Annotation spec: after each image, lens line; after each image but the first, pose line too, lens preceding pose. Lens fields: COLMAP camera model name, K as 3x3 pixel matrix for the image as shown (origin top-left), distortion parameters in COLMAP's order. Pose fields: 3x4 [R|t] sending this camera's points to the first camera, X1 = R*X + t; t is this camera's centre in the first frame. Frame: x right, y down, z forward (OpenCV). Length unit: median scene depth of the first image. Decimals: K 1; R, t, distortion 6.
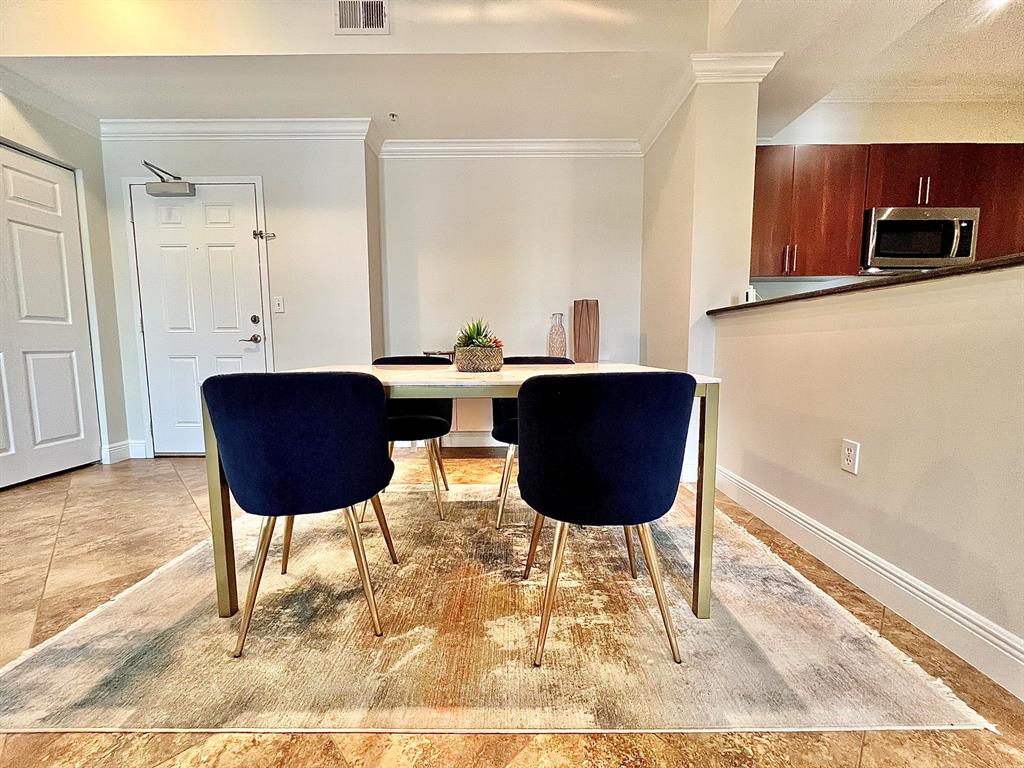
lens RADIAL K [[409.3, 0, 510.4], [0, 409.3, 383.0], [0, 0, 1]] dist [0.001079, 0.000021]
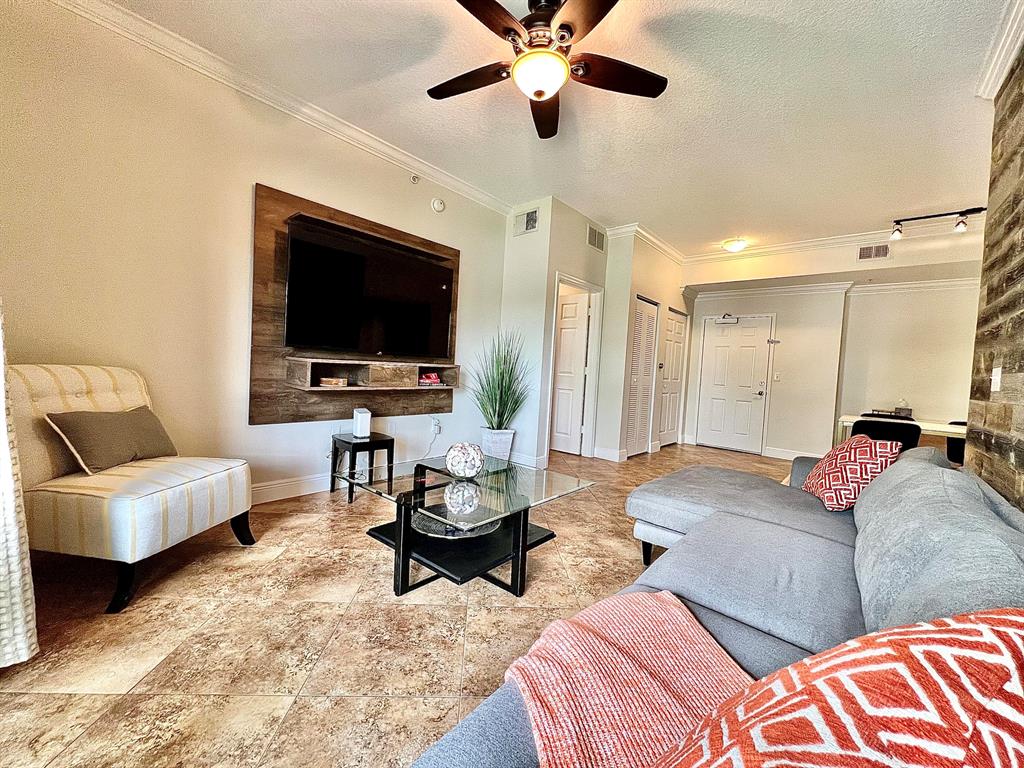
lens RADIAL K [[409.3, 0, 510.4], [0, 409.3, 383.0], [0, 0, 1]] dist [0.001079, 0.000021]
pose [[0.752309, 0.069319, -0.655153, -0.256717], [-0.118487, 0.992470, -0.031050, 0.047942], [0.648068, 0.100986, 0.754858, -1.318635]]
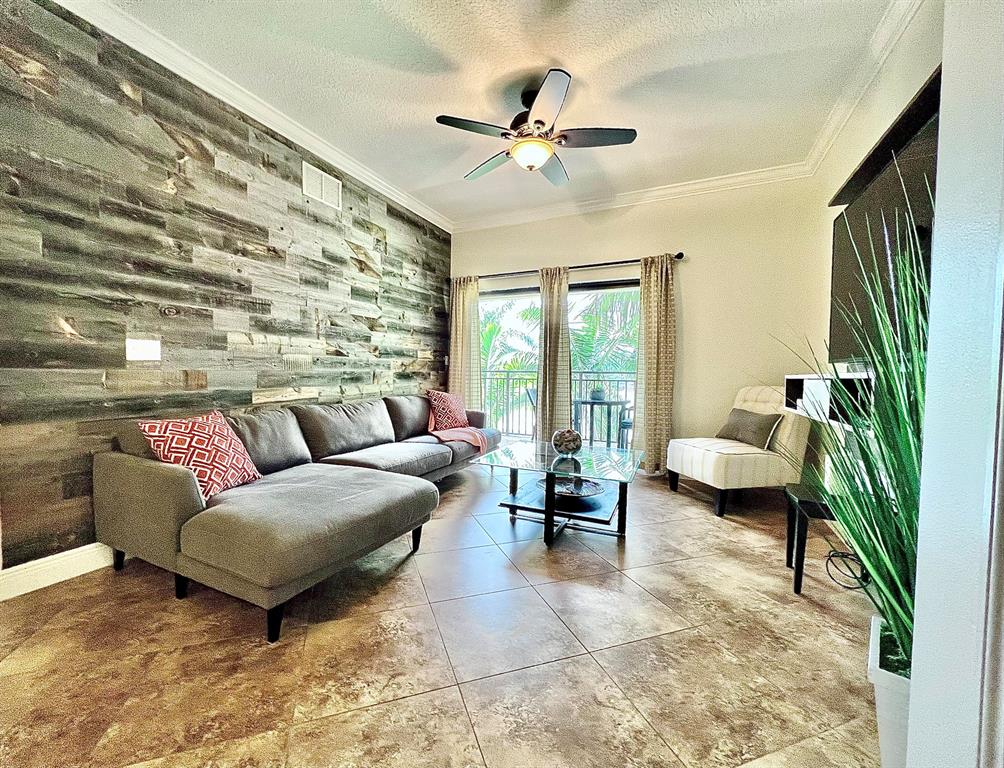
lens RADIAL K [[413.1, 0, 486.1], [0, 413.1, 386.0], [0, 0, 1]] dist [0.001236, 0.000270]
pose [[-0.899758, -0.025069, 0.435669, -1.028955], [0.029083, 0.992684, 0.117183, -0.076937], [-0.435420, 0.118107, -0.892446, 0.117114]]
